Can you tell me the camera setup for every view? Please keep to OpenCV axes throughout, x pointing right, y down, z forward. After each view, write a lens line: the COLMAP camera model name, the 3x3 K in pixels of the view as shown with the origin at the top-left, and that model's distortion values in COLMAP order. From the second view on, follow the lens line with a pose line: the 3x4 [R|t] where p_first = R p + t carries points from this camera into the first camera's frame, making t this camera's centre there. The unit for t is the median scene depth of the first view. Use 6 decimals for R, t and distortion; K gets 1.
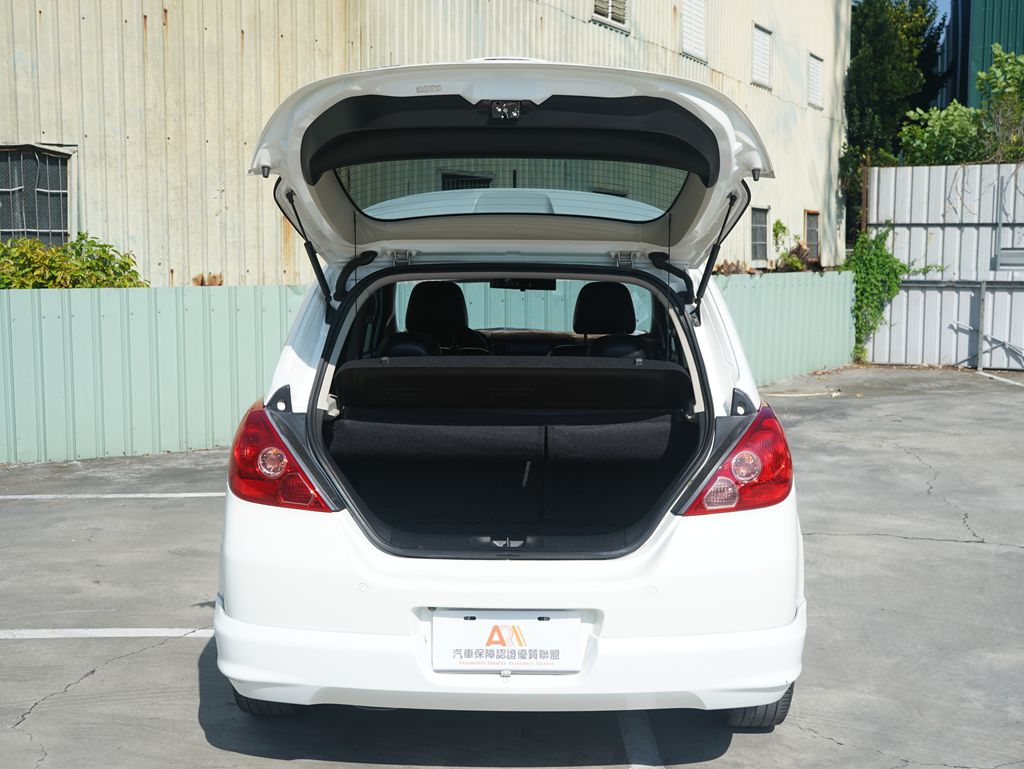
lens RADIAL K [[1233.4, 0, 512.0], [0, 1233.4, 384.5], [0, 0, 1]] dist [0.008114, 0.007978]
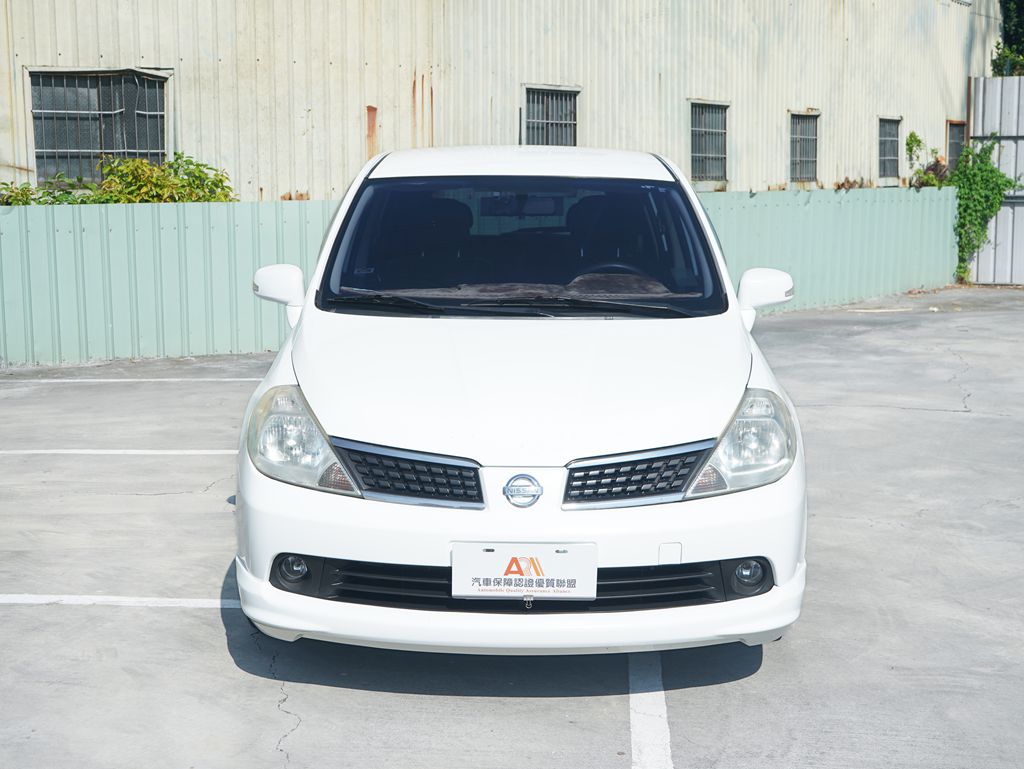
lens RADIAL K [[1504.4, 0, 512.0], [0, 1504.4, 384.5], [0, 0, 1]] dist [-0.003567, -0.015645]
pose [[0.996884, 0.003953, -0.078780, 0.032993], [-0.001382, 0.999466, 0.032658, 0.030025], [0.078867, -0.032447, 0.996357, -0.242710]]
